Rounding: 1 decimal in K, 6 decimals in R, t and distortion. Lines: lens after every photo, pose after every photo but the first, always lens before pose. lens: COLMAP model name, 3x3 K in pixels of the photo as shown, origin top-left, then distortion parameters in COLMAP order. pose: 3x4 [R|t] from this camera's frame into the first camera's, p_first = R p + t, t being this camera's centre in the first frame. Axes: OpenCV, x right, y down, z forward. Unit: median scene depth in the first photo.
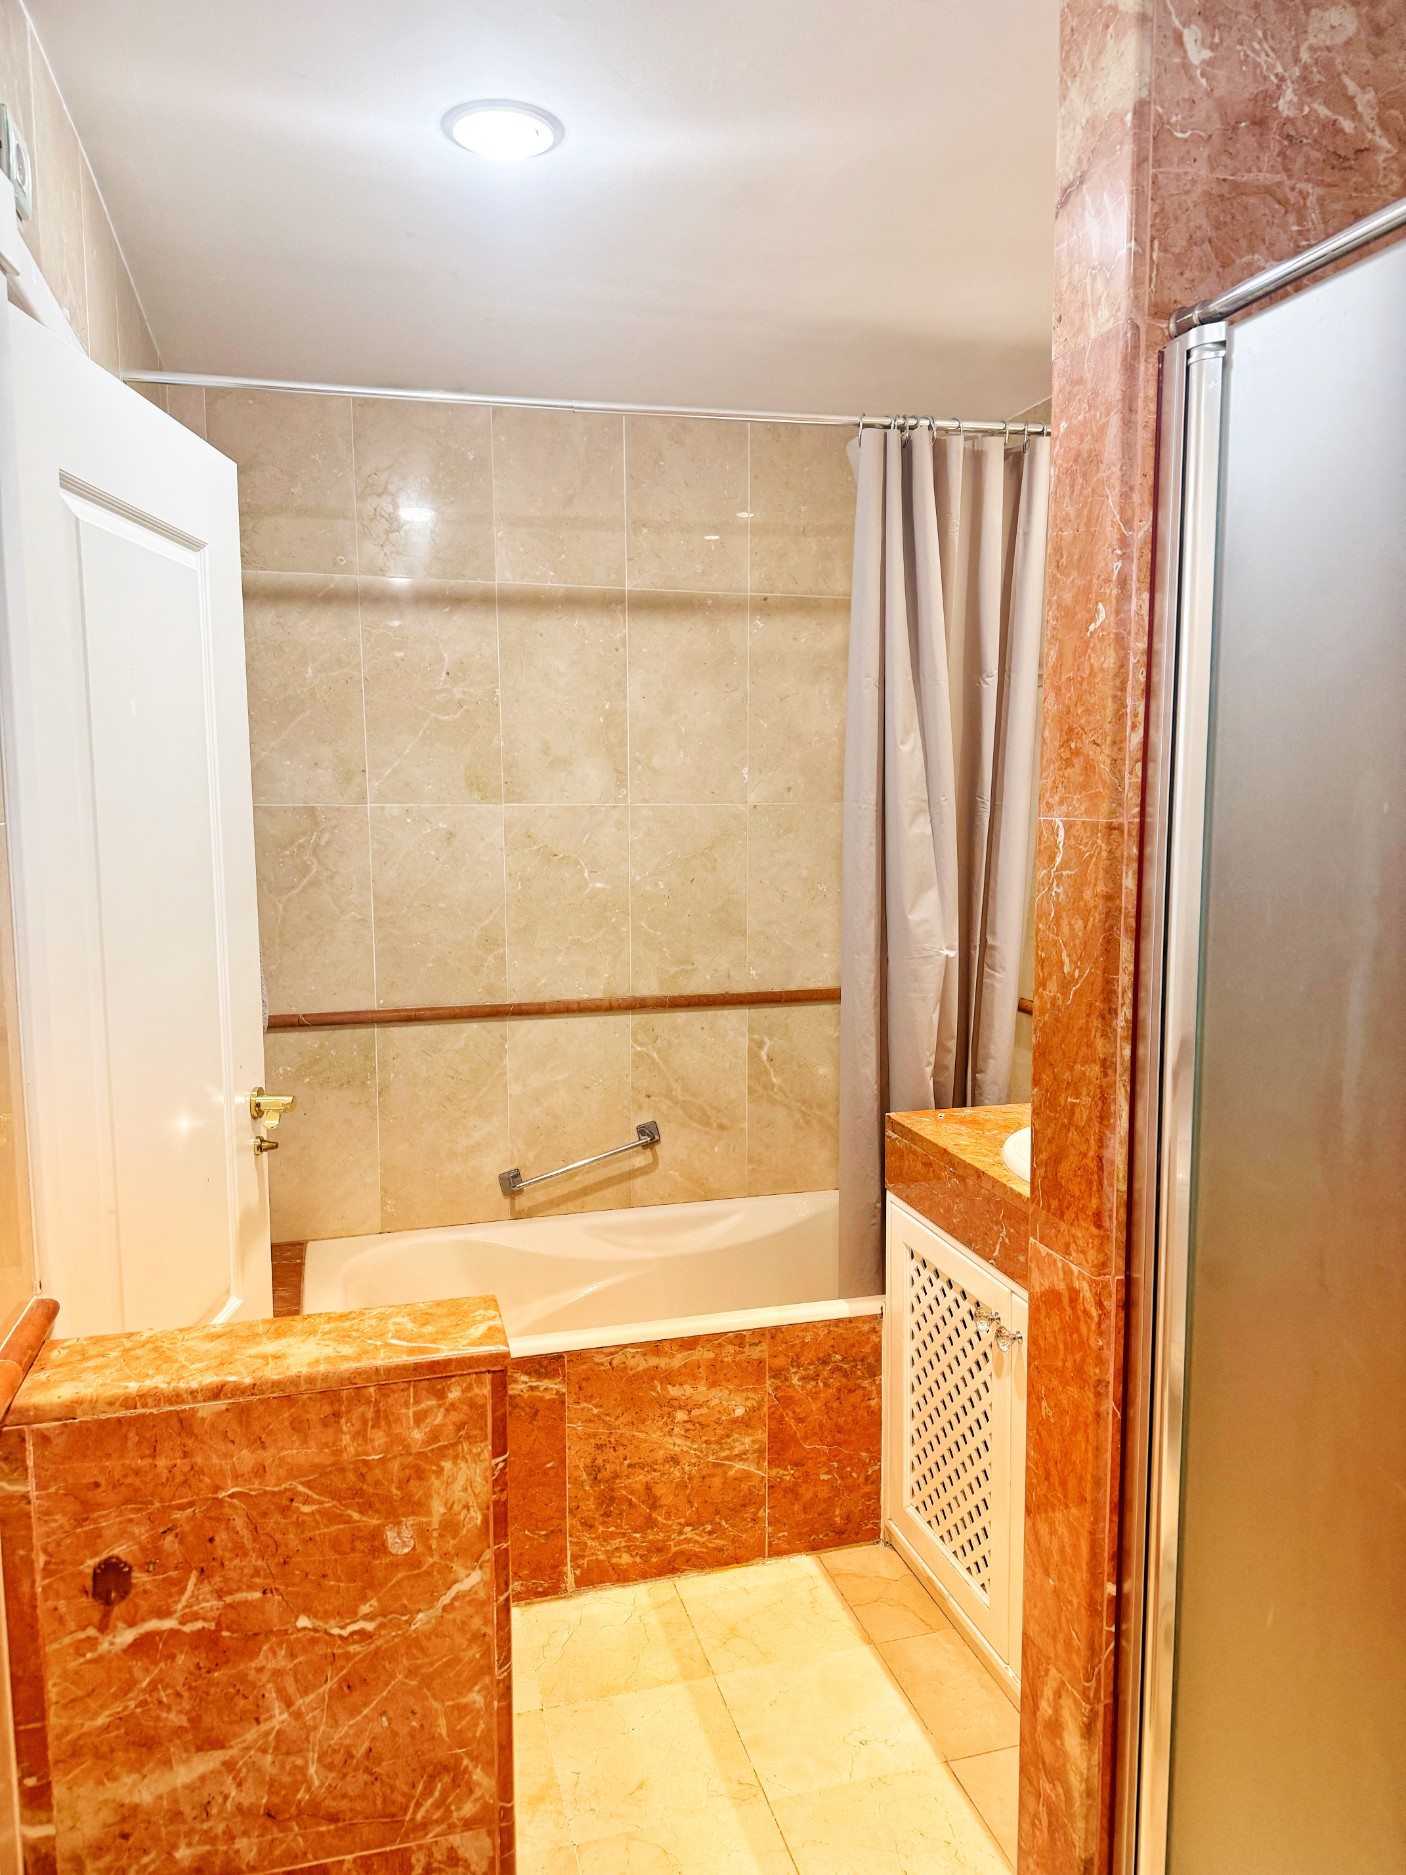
lens RADIAL K [[1316.4, 0, 723.0], [0, 1316.4, 953.4], [0, 0, 1]] dist [-0.002675, -0.014683]
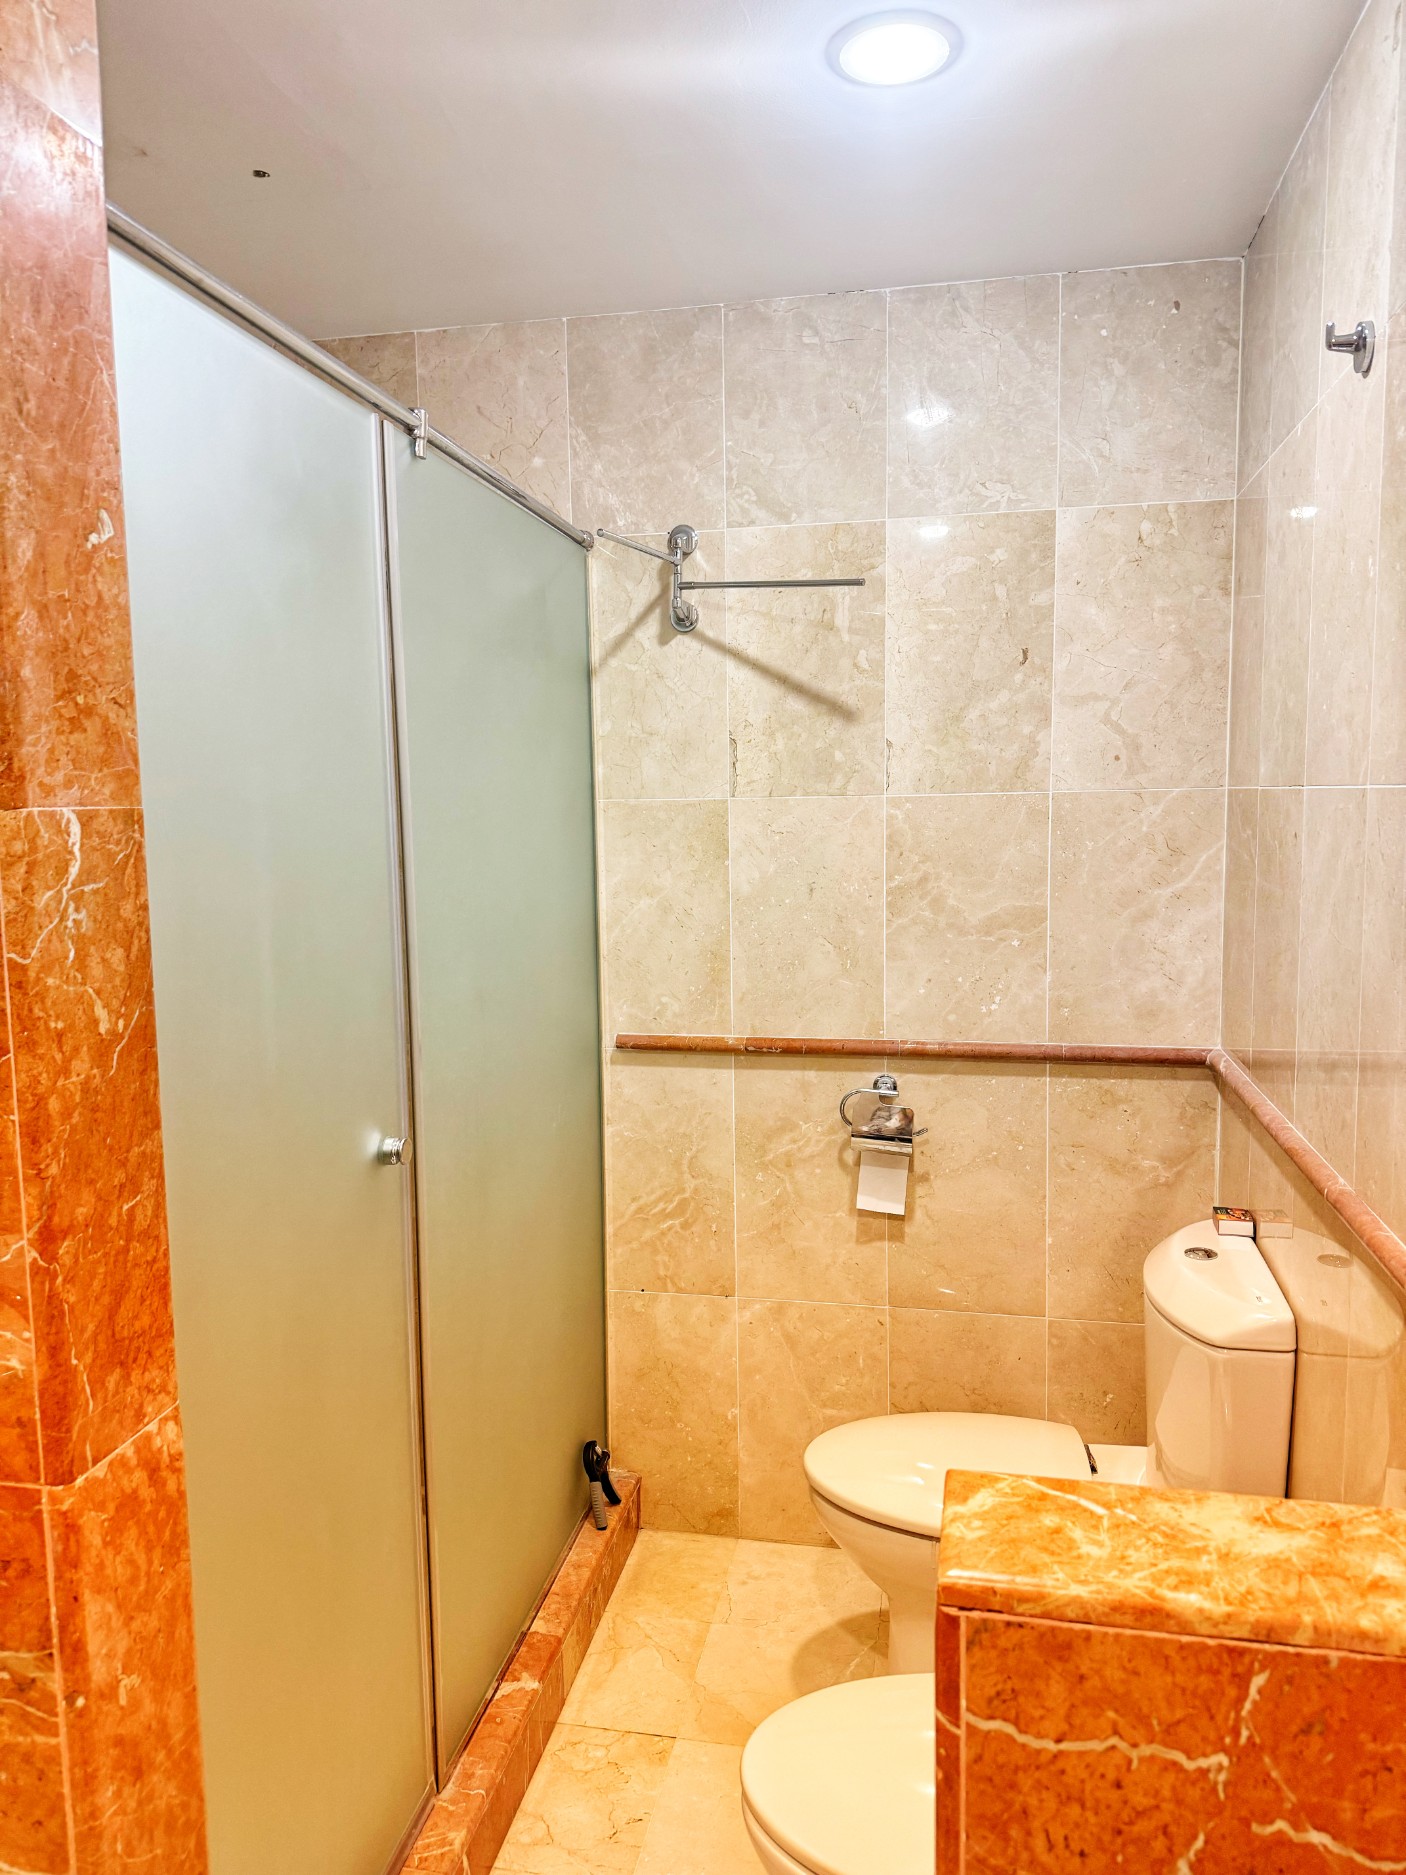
lens RADIAL K [[1316.4, 0, 722.5], [0, 1316.4, 923.1], [0, 0, 1]] dist [-0.002675, -0.014683]
pose [[-0.894343, -0.027935, 0.446509, -0.330695], [0.069411, 0.977299, 0.200172, -0.155442], [-0.441965, 0.210015, -0.872101, 1.443060]]
